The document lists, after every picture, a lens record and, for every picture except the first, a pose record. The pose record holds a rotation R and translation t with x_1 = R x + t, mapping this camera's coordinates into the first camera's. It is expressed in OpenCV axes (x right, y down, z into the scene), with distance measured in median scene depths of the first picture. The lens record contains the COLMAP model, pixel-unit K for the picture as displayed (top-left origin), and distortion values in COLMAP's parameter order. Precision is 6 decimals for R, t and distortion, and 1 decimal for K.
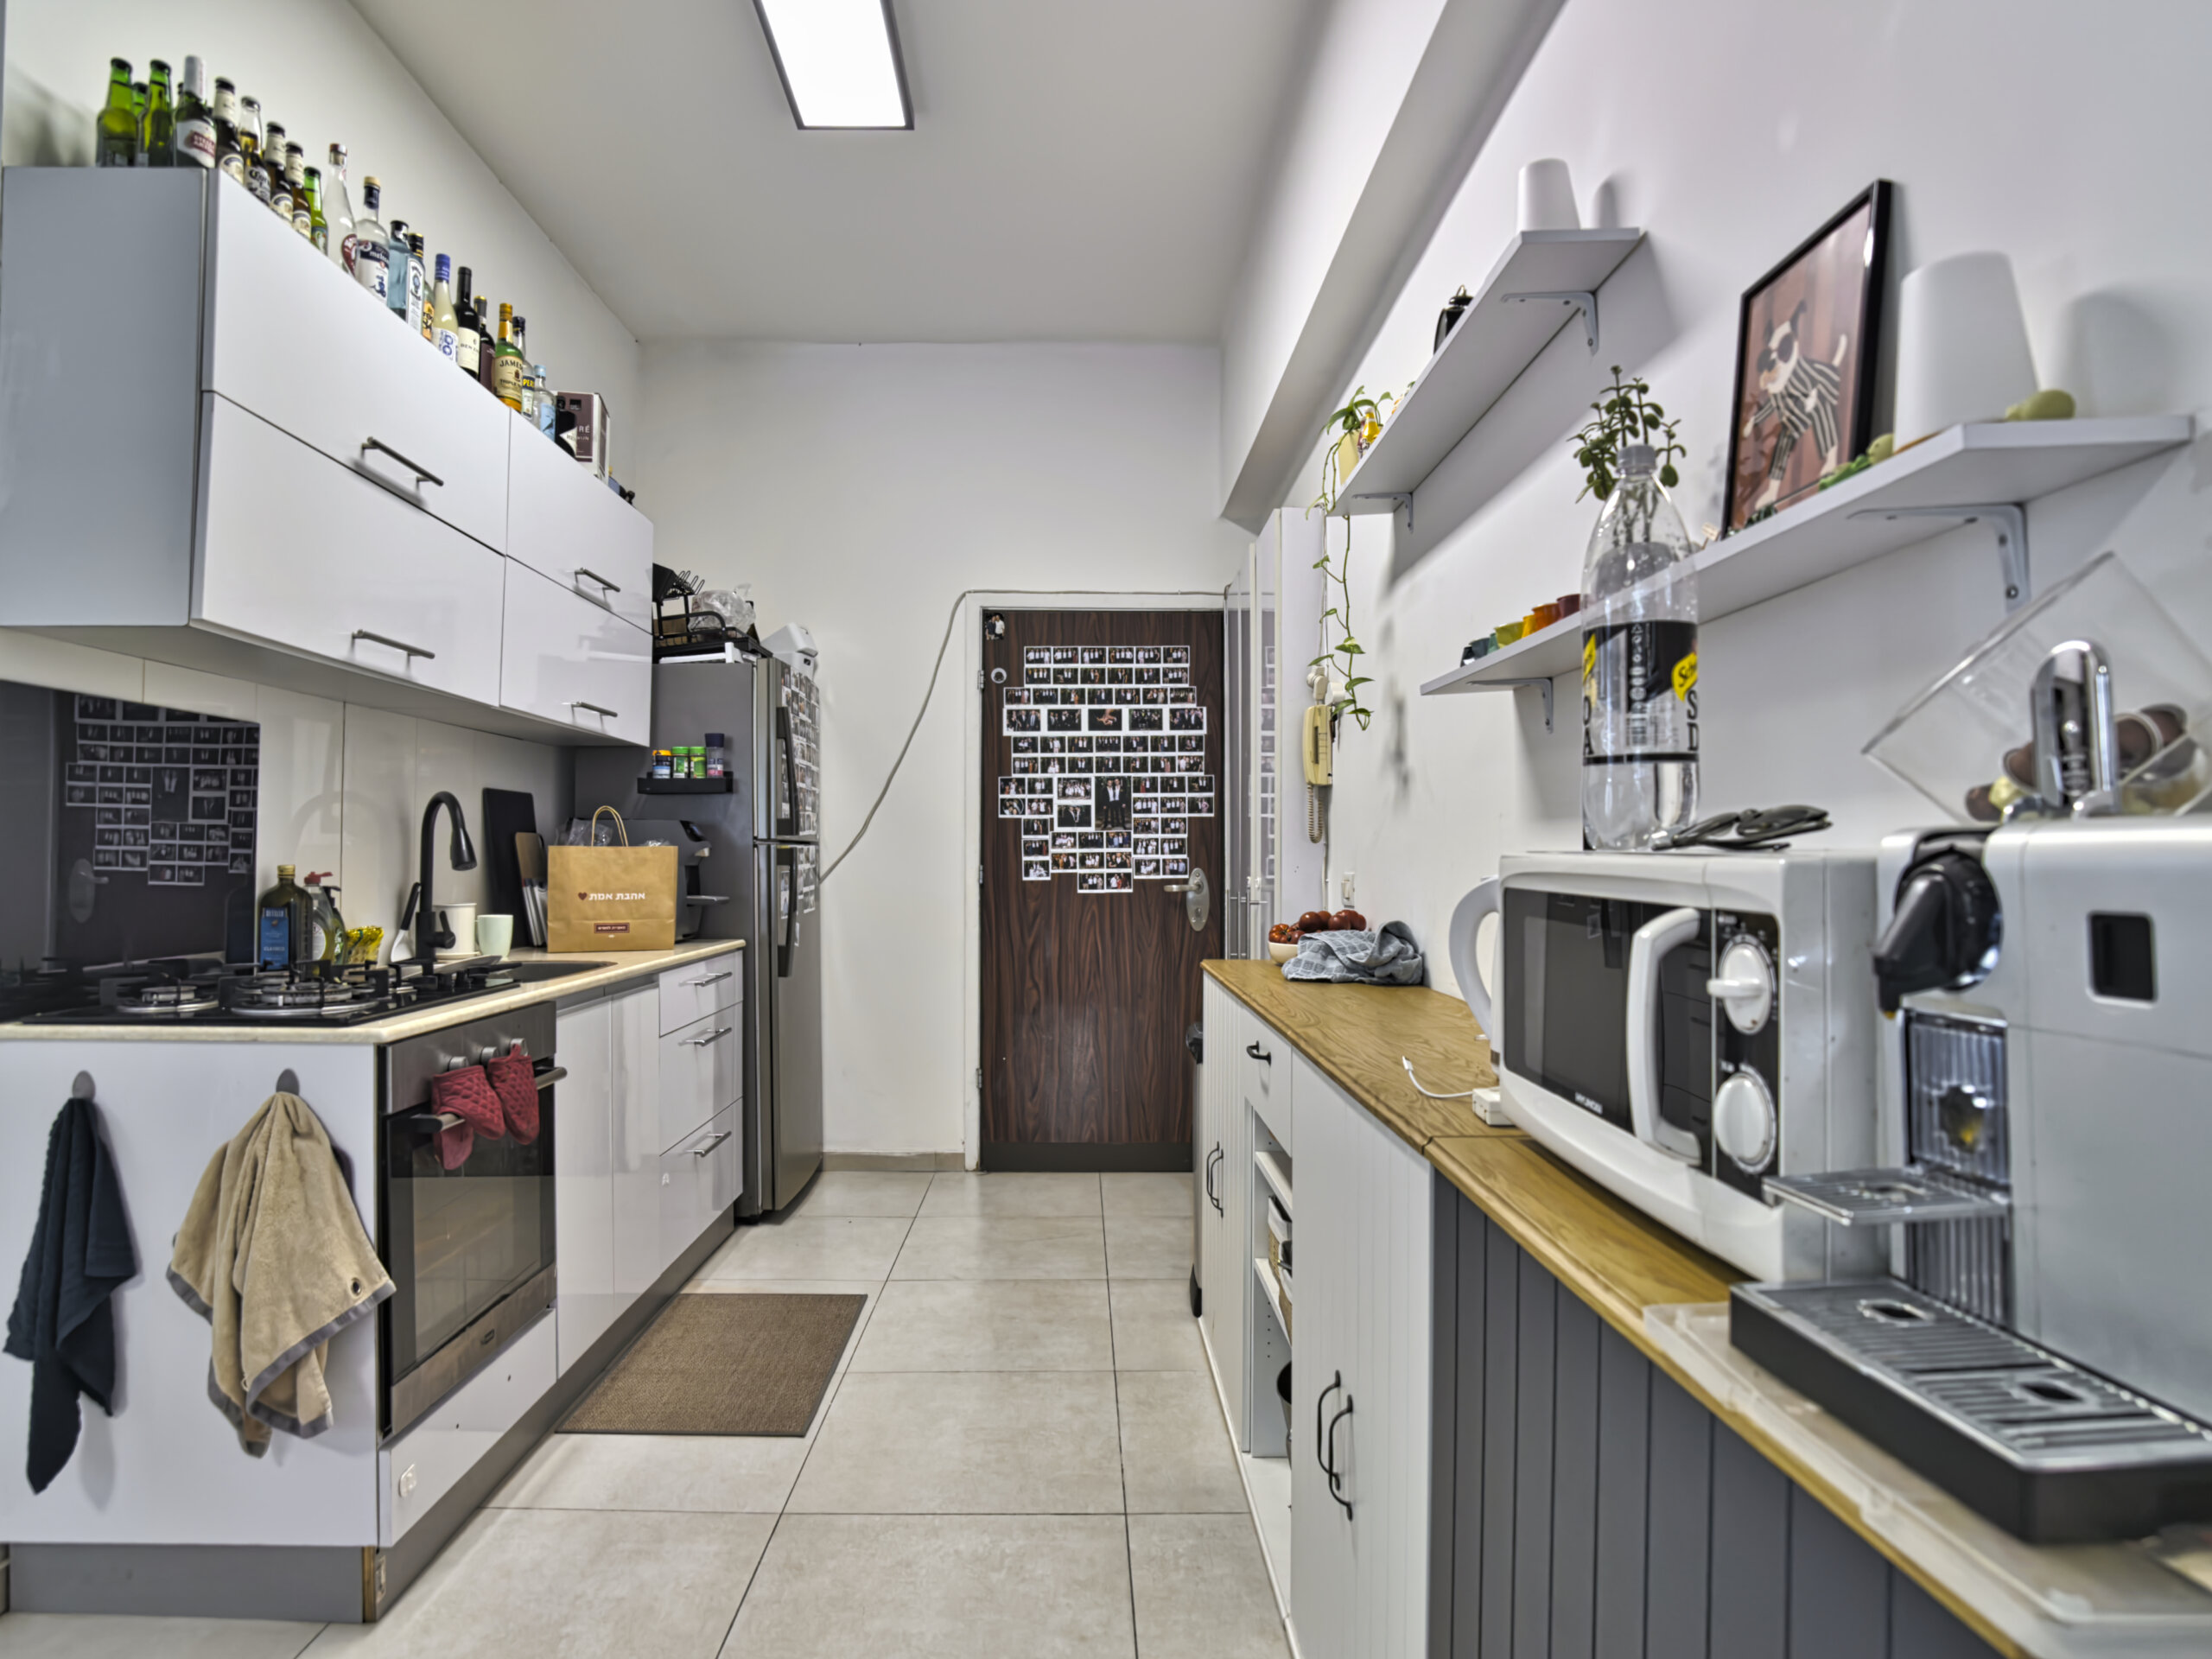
lens RADIAL K [[1226.3, 0, 1106.0], [0, 1226.3, 829.5], [0, 0, 1]] dist [-0.044303, -0.000008]
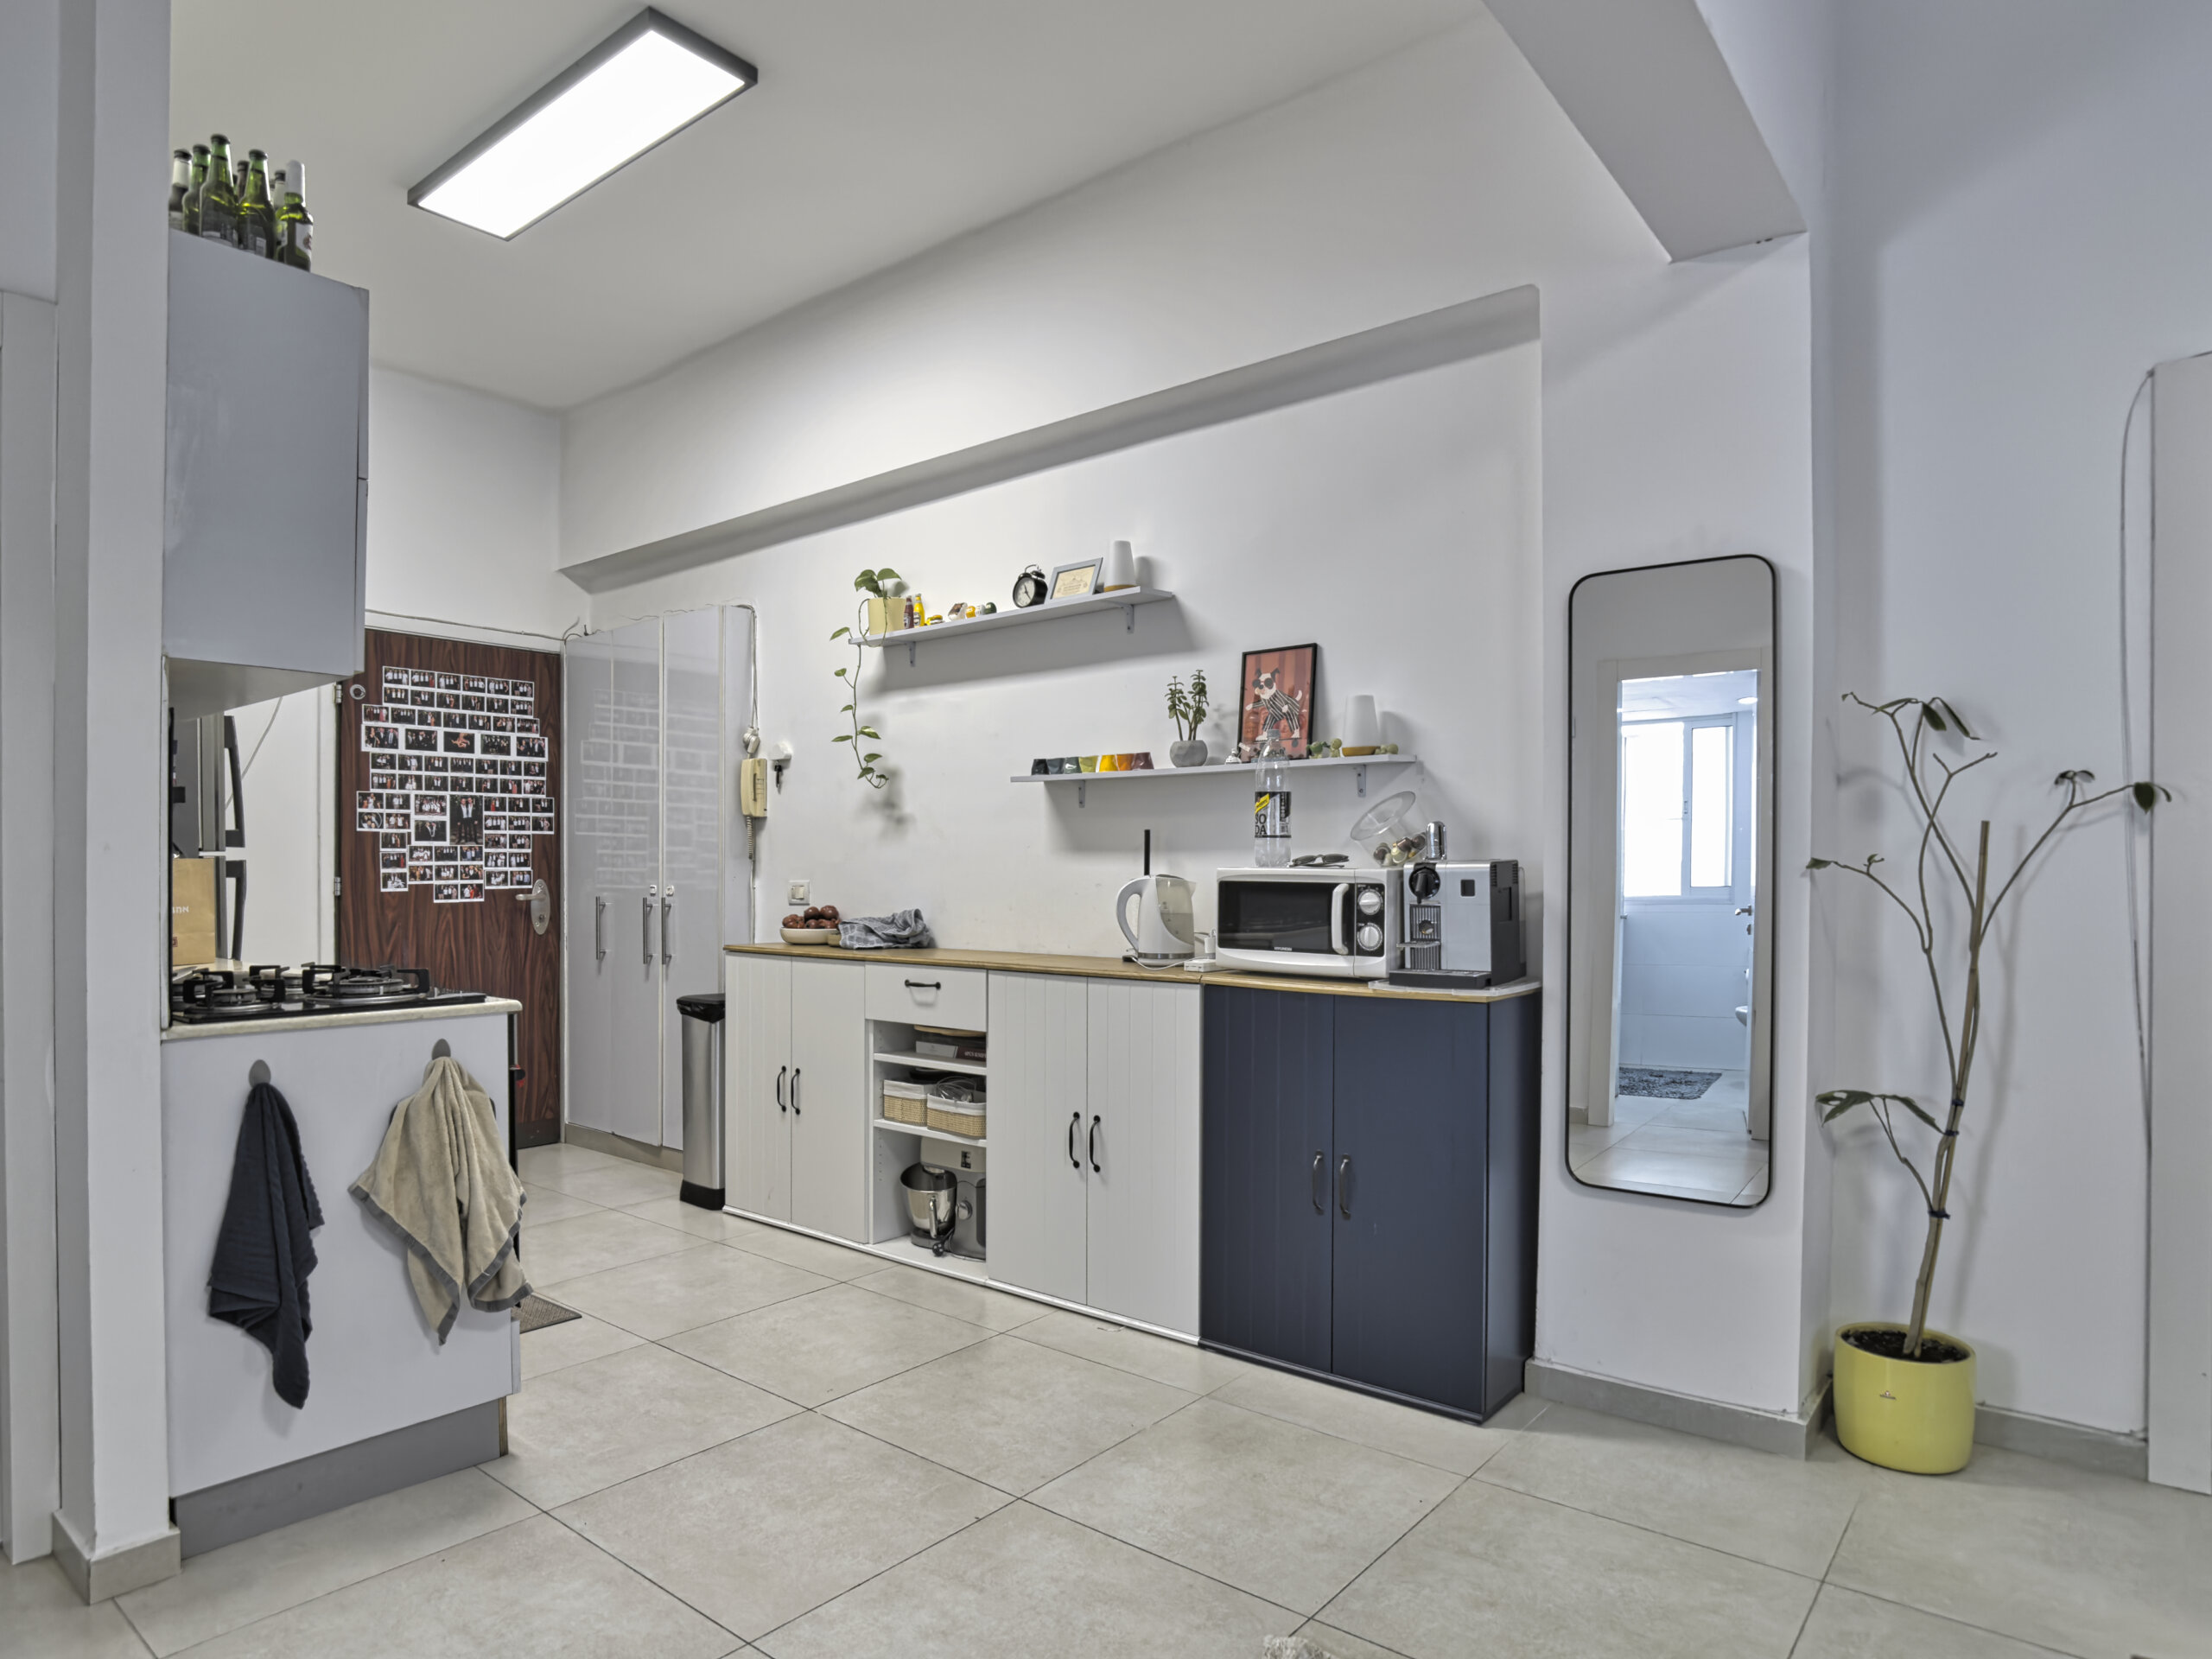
lens RADIAL K [[1279.3, 0, 1103.6], [0, 1279.3, 872.1], [0, 0, 1]] dist [-0.069068, 0.020482]
pose [[0.632489, -0.001595, 0.774567, -0.501464], [-0.017396, 0.999716, 0.016263, -0.003171], [-0.774374, -0.023761, 0.632282, -0.145042]]
